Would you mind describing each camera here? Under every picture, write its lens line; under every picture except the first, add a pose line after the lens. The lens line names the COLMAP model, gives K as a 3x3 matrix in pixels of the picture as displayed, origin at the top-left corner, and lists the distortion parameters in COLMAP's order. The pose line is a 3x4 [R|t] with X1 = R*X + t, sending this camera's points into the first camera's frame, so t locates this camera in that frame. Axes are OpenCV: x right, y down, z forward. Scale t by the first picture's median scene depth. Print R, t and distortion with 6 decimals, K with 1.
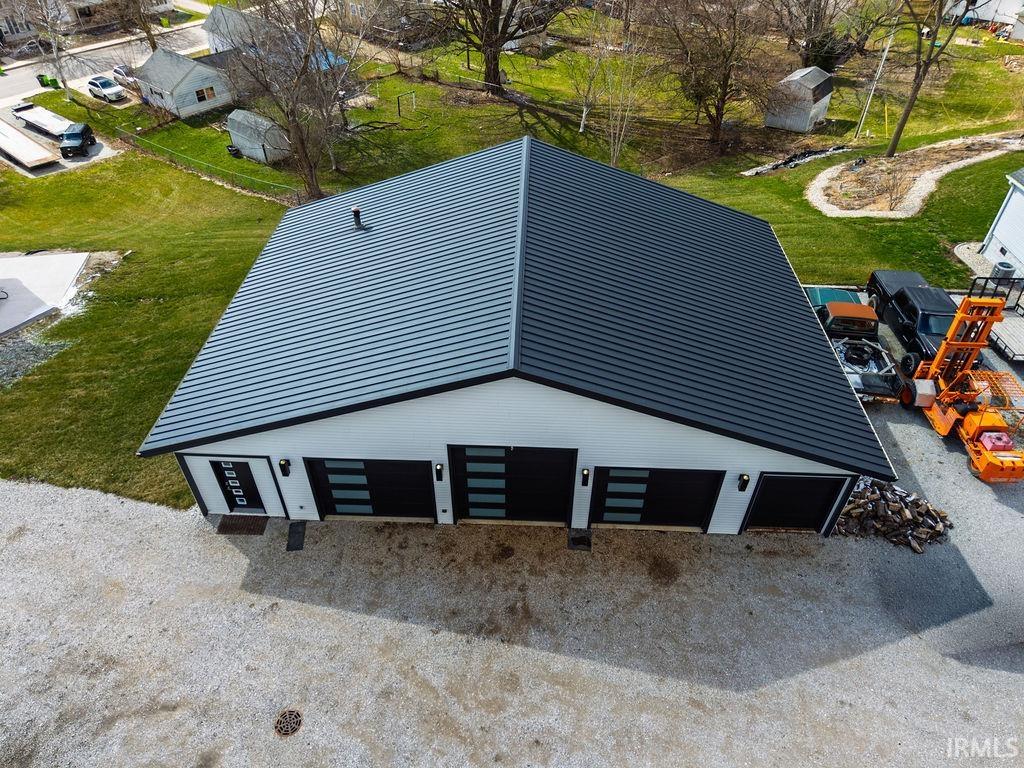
lens RADIAL K [[687.3, 0, 512.0], [0, 687.3, 384.0], [0, 0, 1]] dist [0.008227, -0.001602]
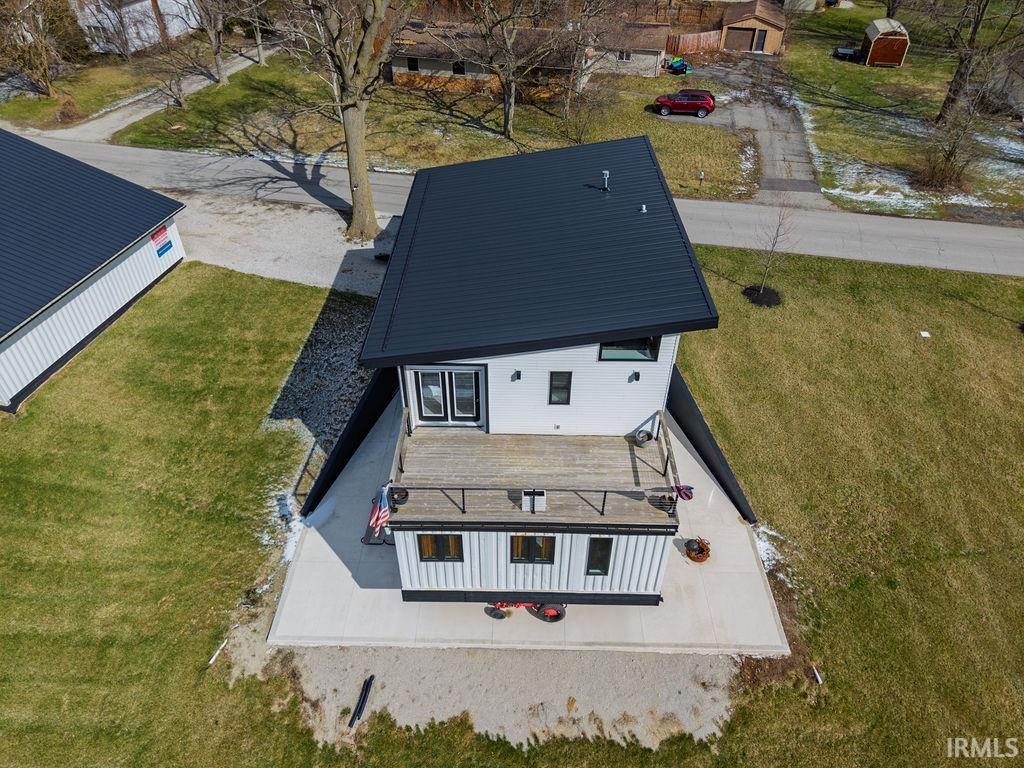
lens RADIAL K [[687.3, 0, 512.0], [0, 687.3, 384.0], [0, 0, 1]] dist [0.008227, -0.001602]
pose [[-0.984437, -0.117117, 0.131022, -0.597146], [0.109442, 0.174760, 0.978510, -0.557337], [-0.137498, 0.977621, -0.159222, 0.559567]]
